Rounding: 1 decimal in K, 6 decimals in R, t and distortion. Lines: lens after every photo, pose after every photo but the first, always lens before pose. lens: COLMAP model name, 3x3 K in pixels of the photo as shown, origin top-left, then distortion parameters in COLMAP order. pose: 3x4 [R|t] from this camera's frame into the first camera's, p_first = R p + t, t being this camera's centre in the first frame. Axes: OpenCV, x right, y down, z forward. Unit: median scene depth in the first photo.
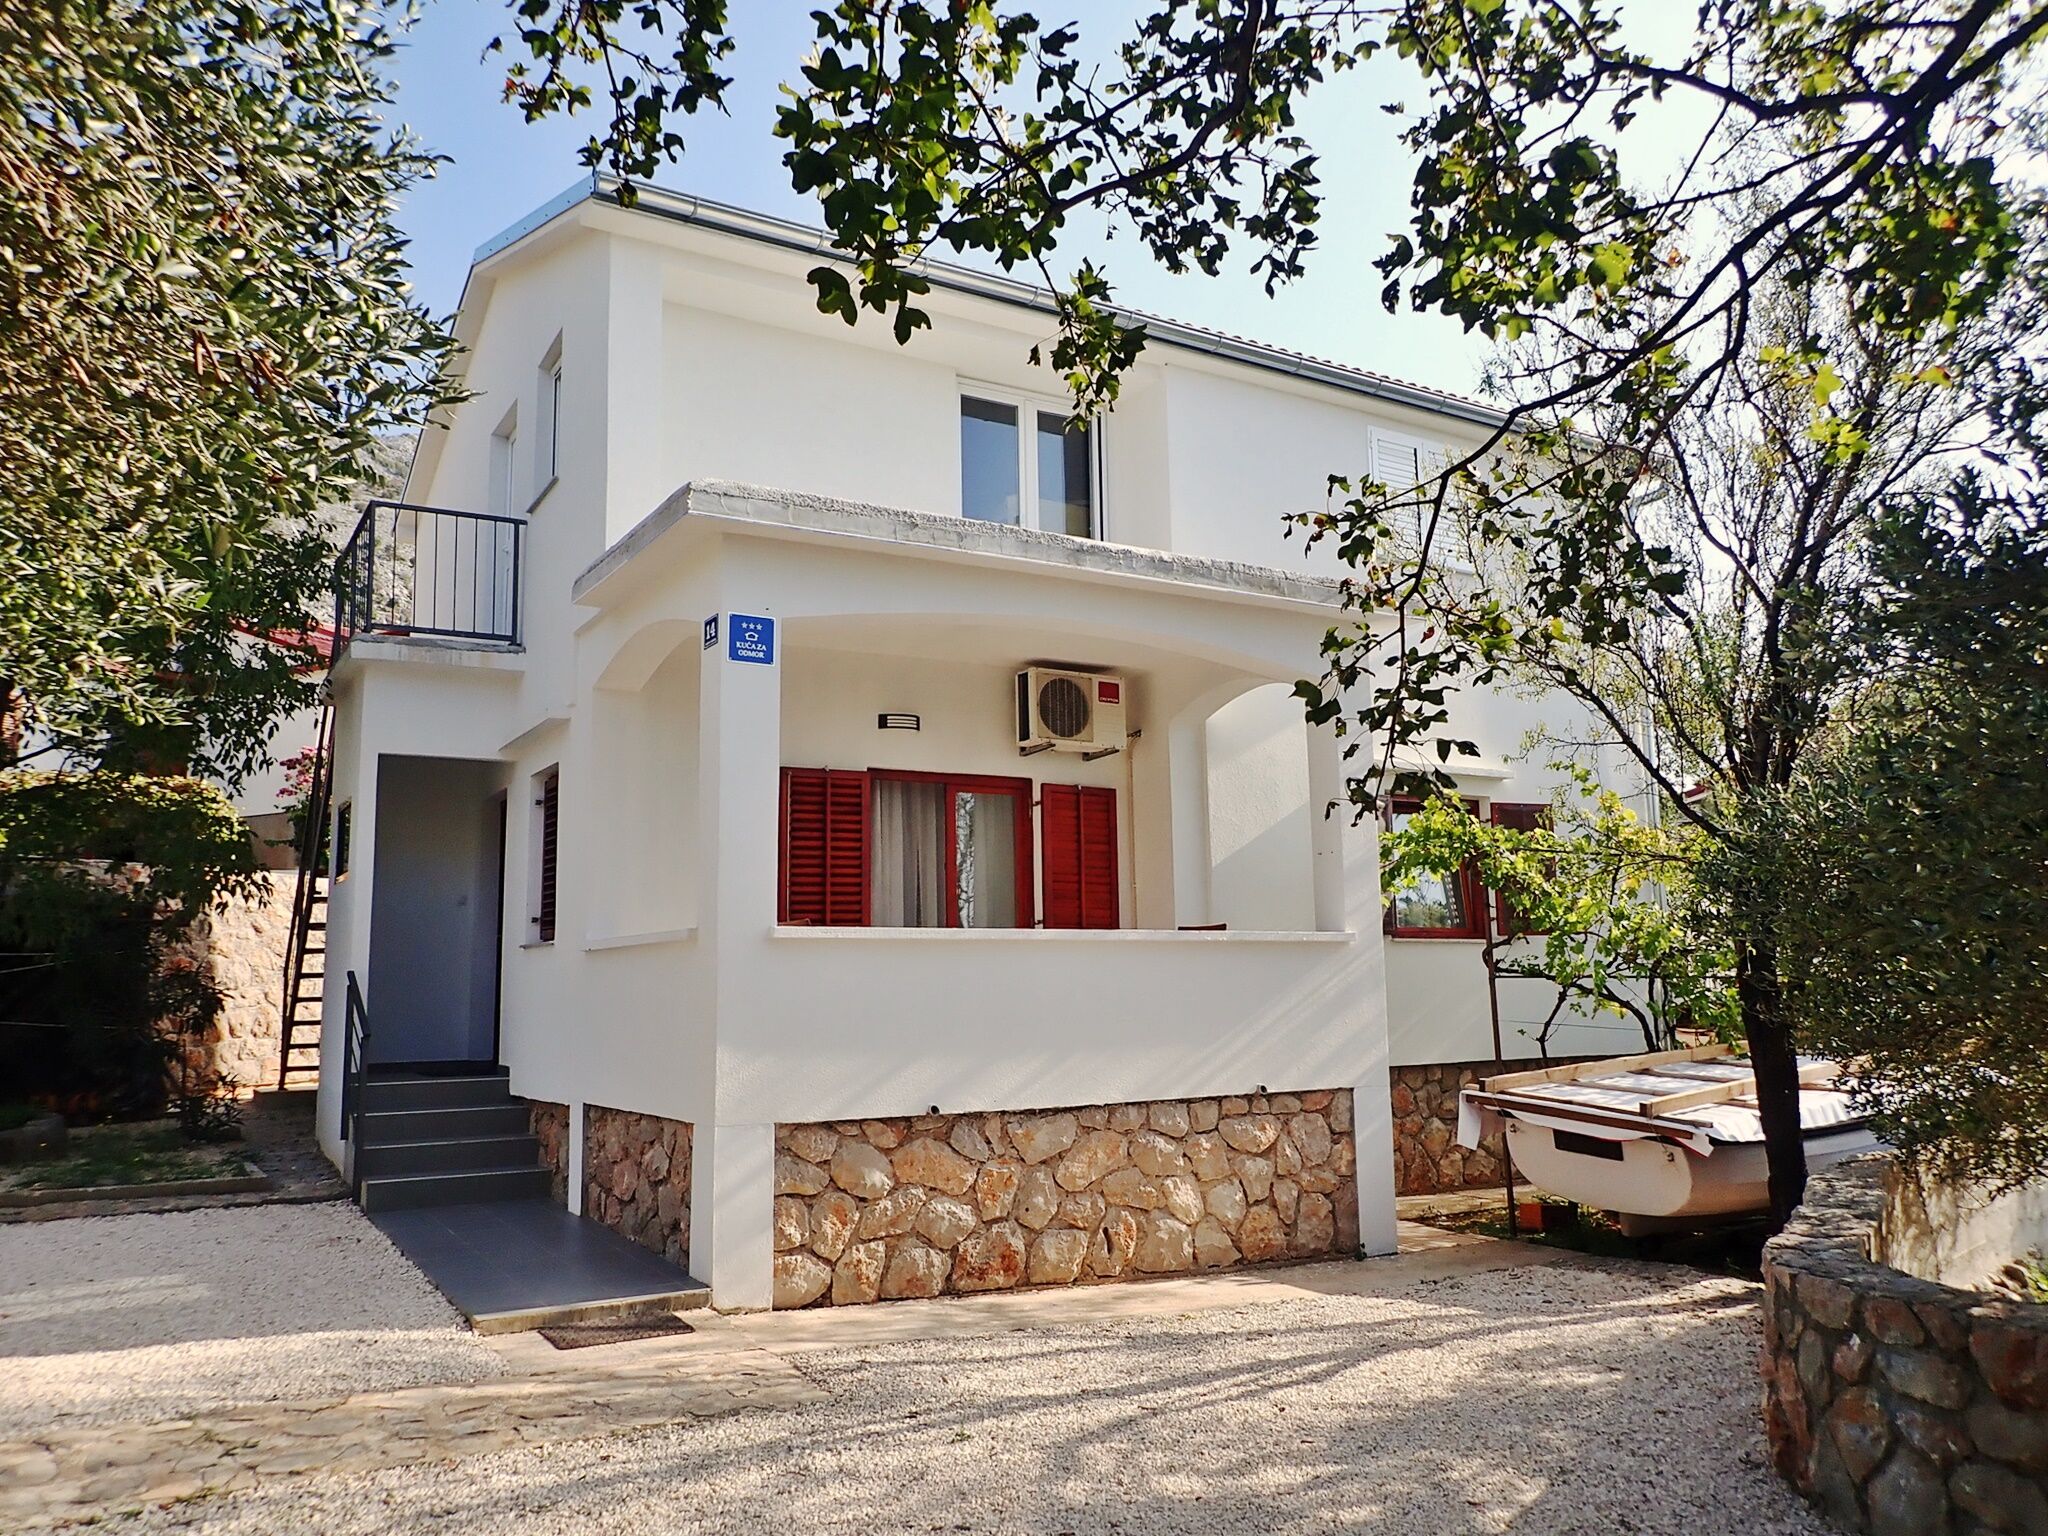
lens RADIAL K [[1499.3, 0, 1024.0], [0, 1499.3, 768.0], [0, 0, 1]] dist [-0.003667, -0.008597]
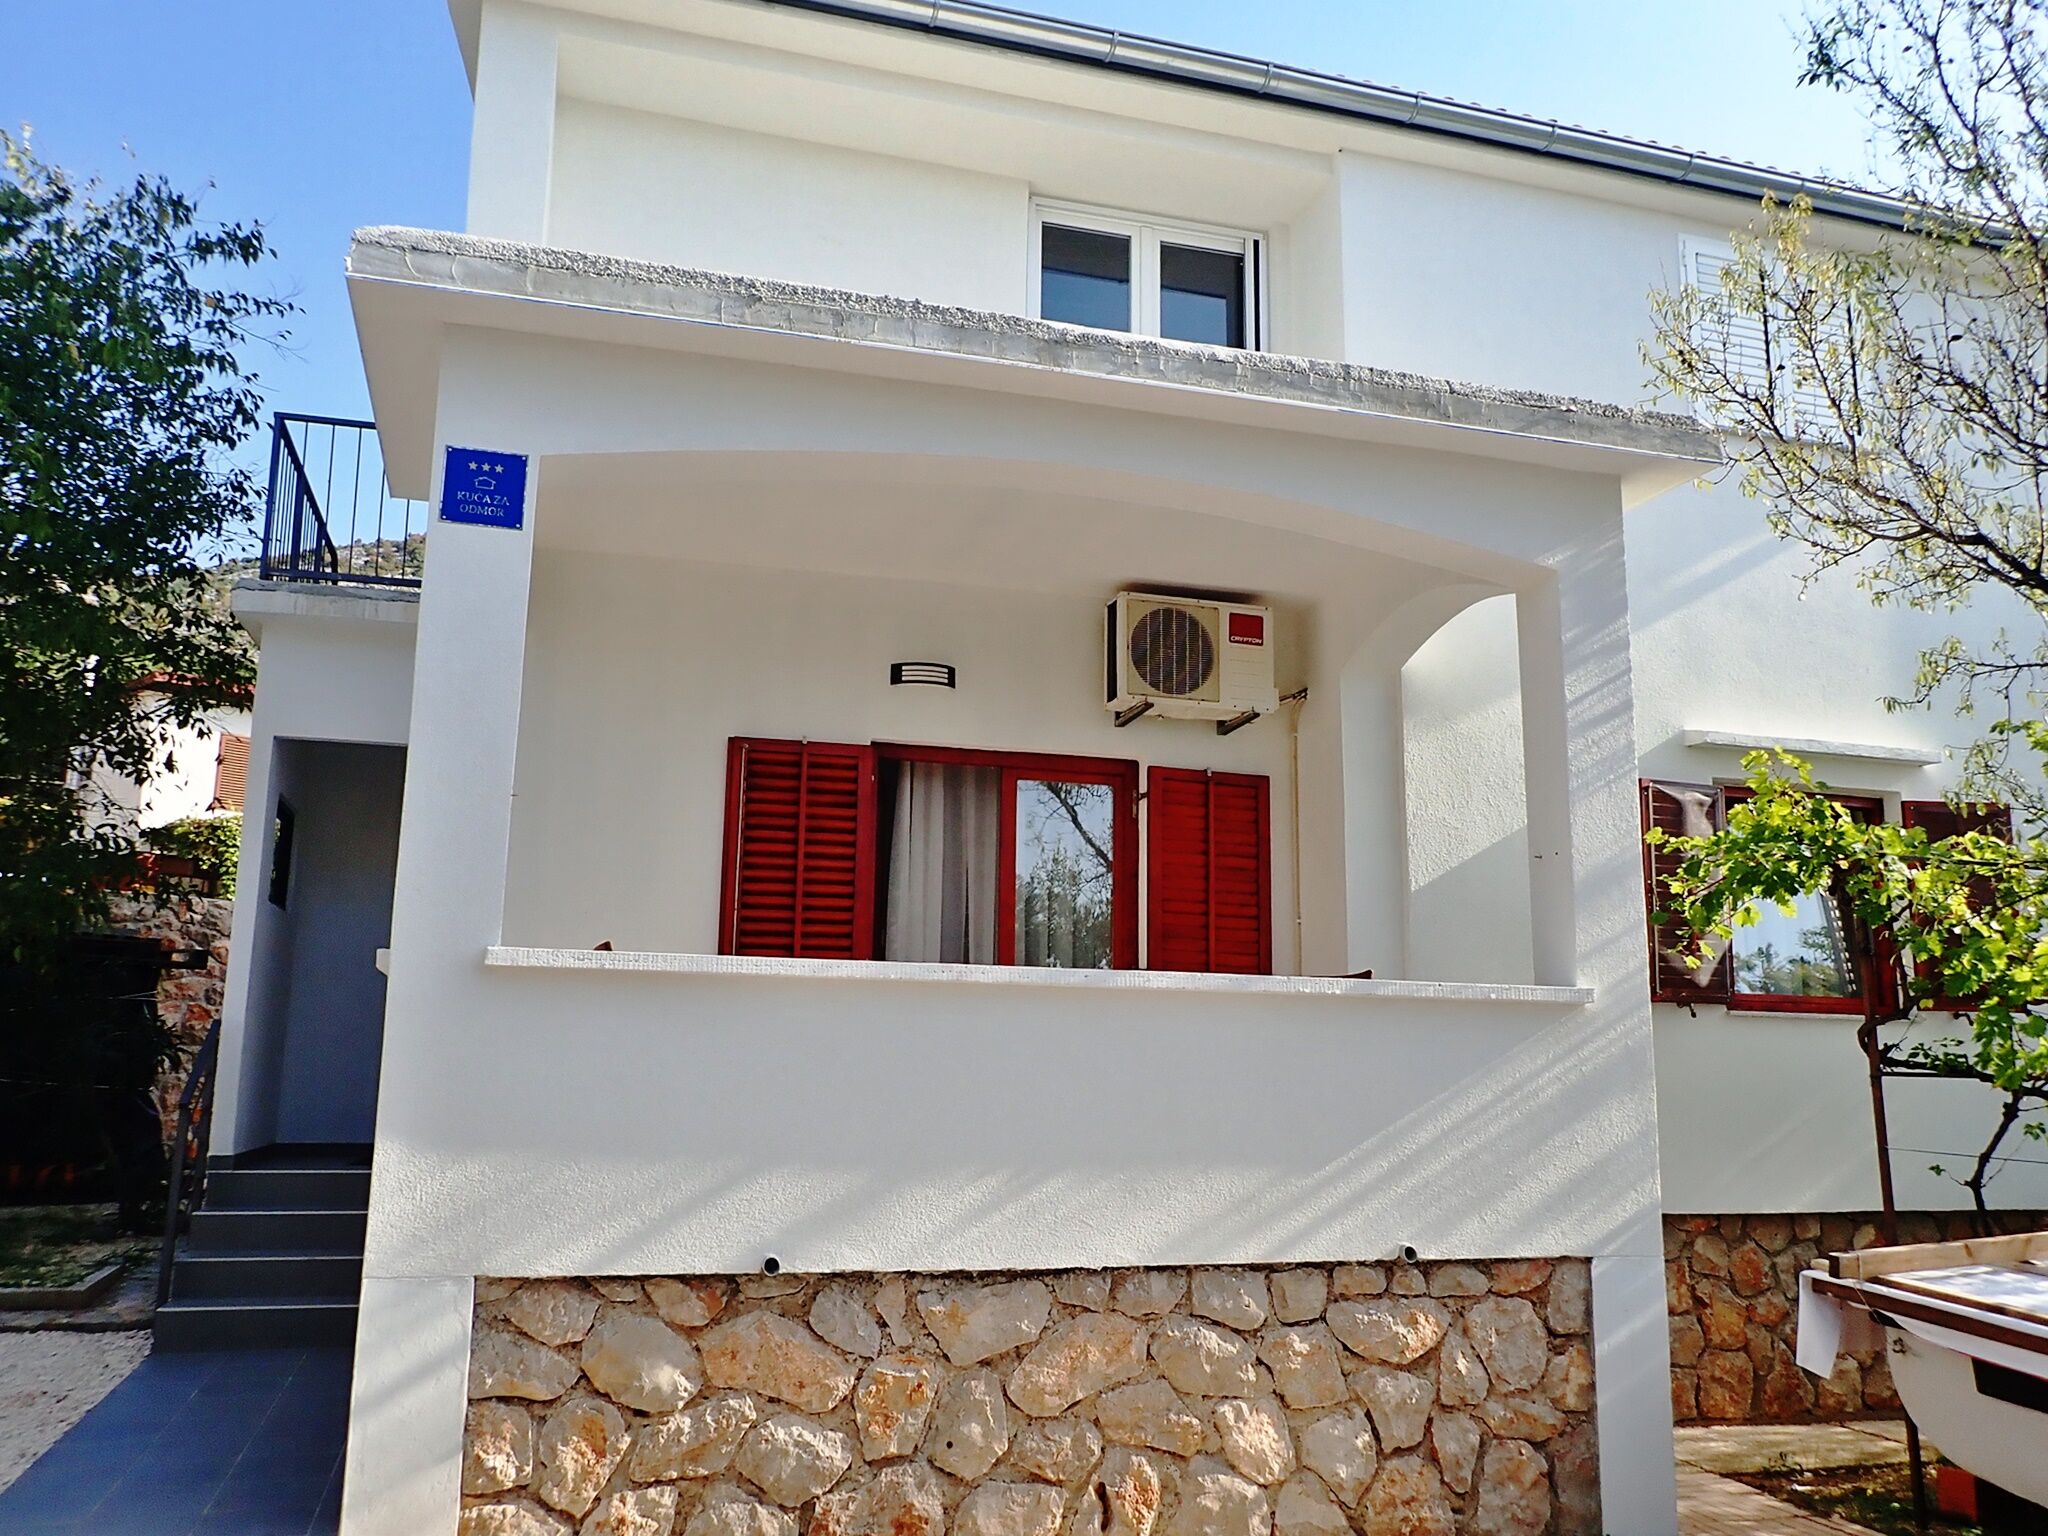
lens RADIAL K [[1621.7, 0, 1024.0], [0, 1621.7, 768.0], [0, 0, 1]] dist [-0.003616, -0.012085]
pose [[0.968875, -0.016302, -0.247015, 0.162648], [0.005810, 0.999052, -0.043145, 0.049539], [0.247484, 0.040367, 0.968051, 0.327434]]
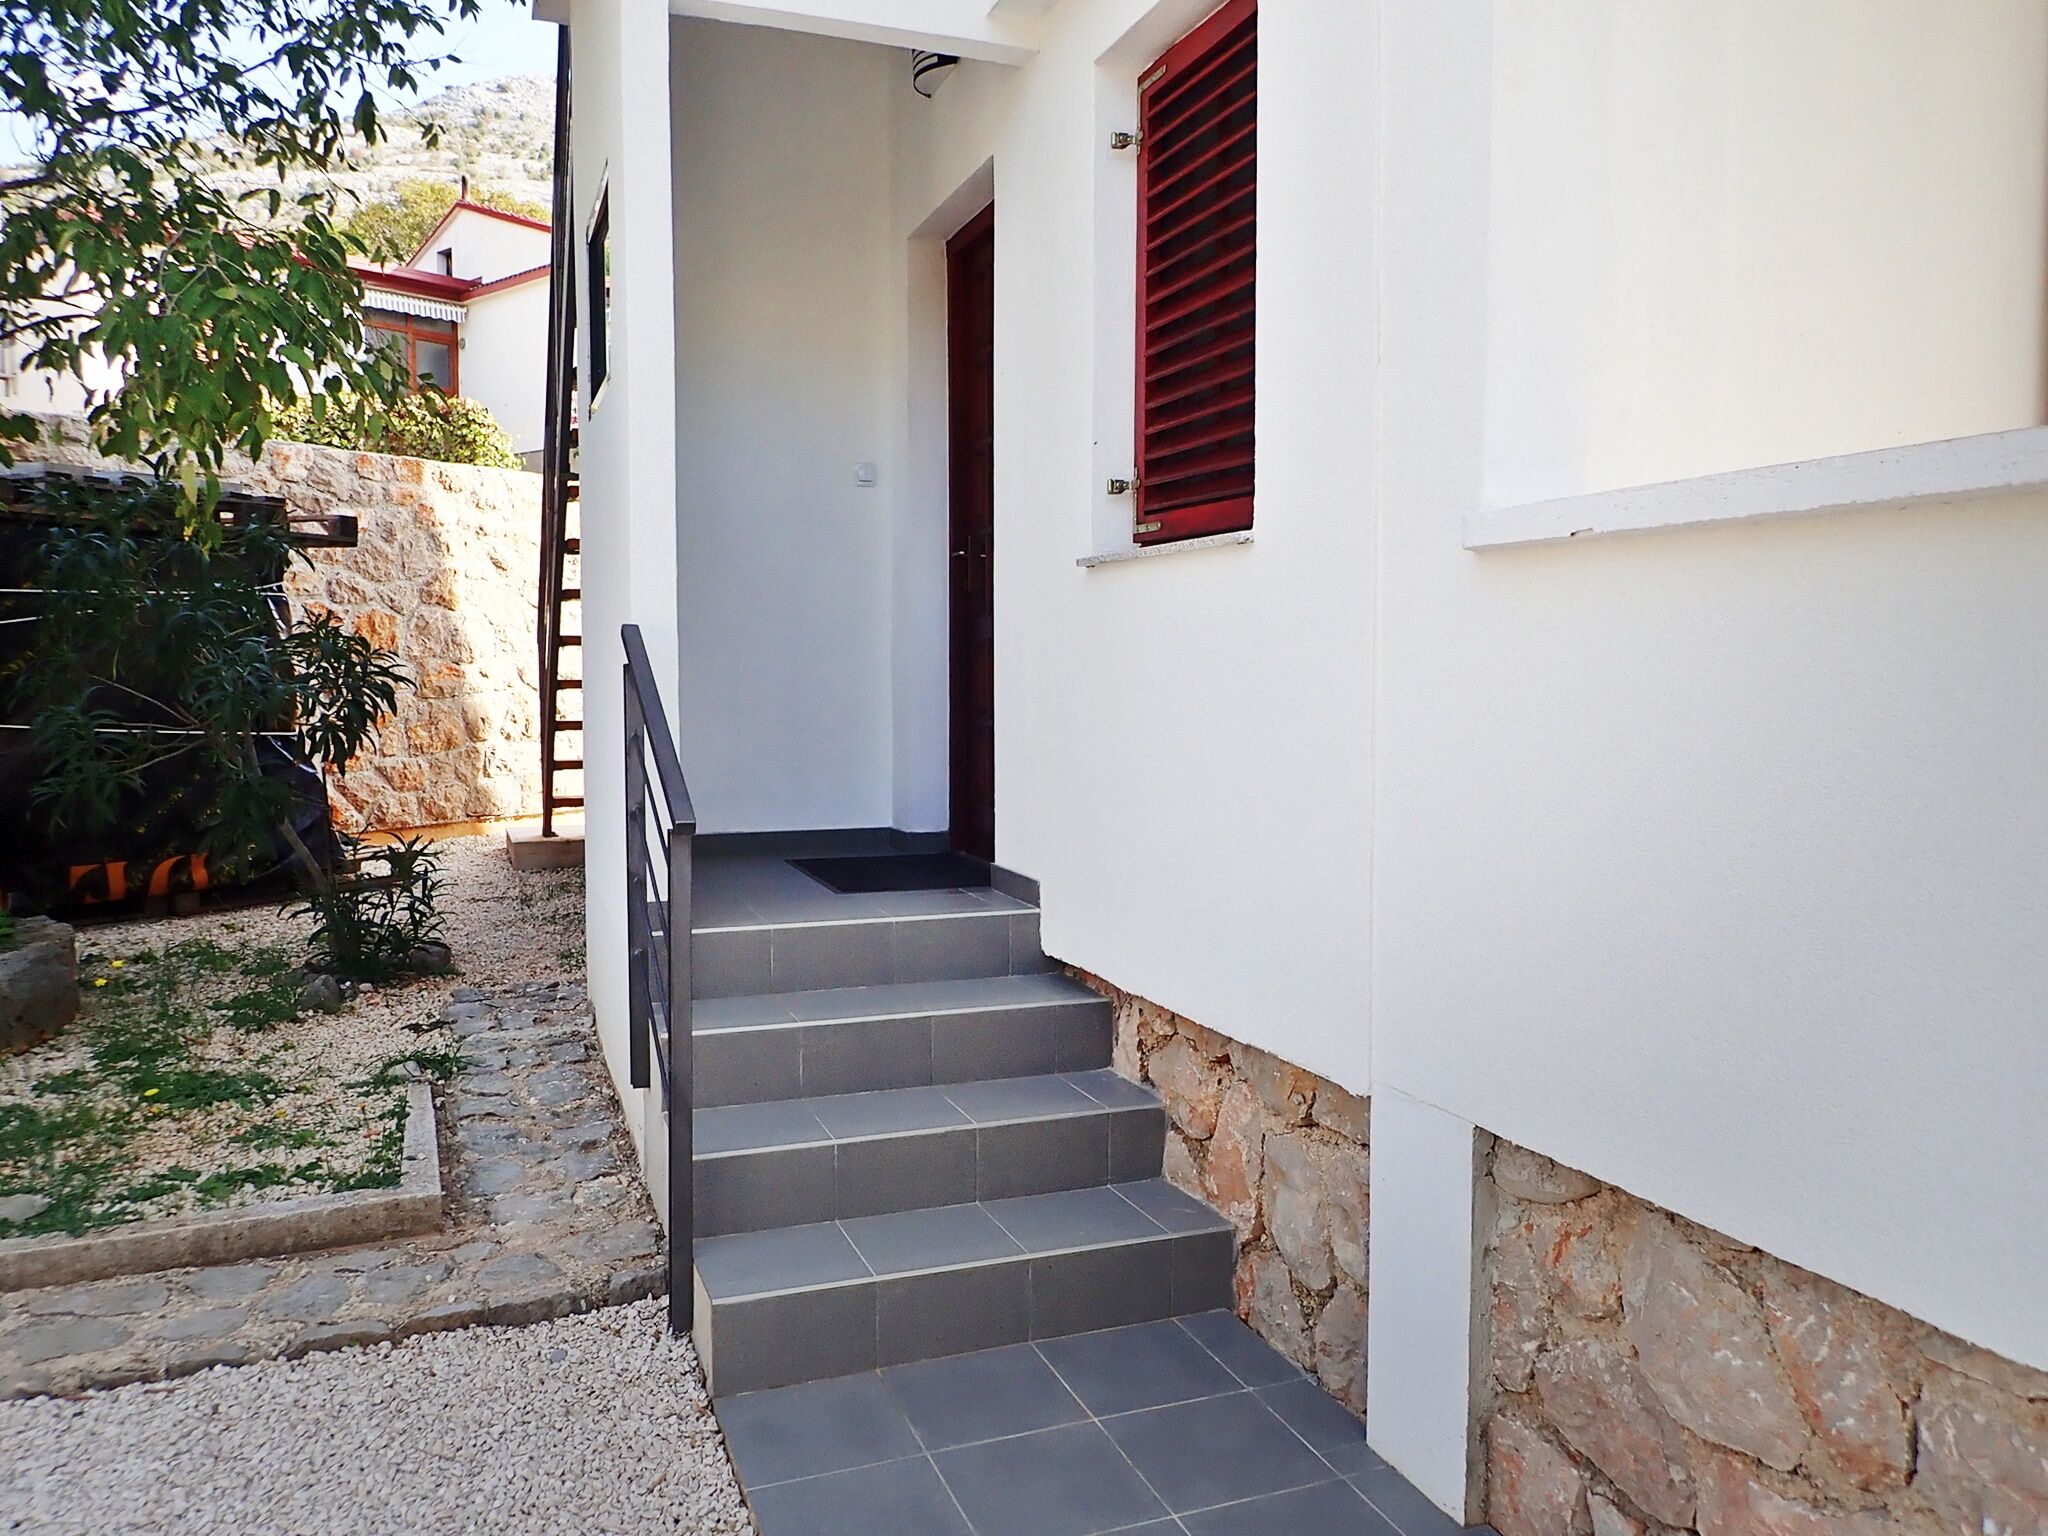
lens RADIAL K [[1499.3, 0, 1024.0], [0, 1499.3, 768.0], [0, 0, 1]] dist [-0.003667, -0.008597]
pose [[0.983111, 0.029676, -0.180589, -0.316302], [0.009293, 0.977398, 0.211204, 0.102409], [0.182775, -0.209315, 0.960615, 0.723495]]
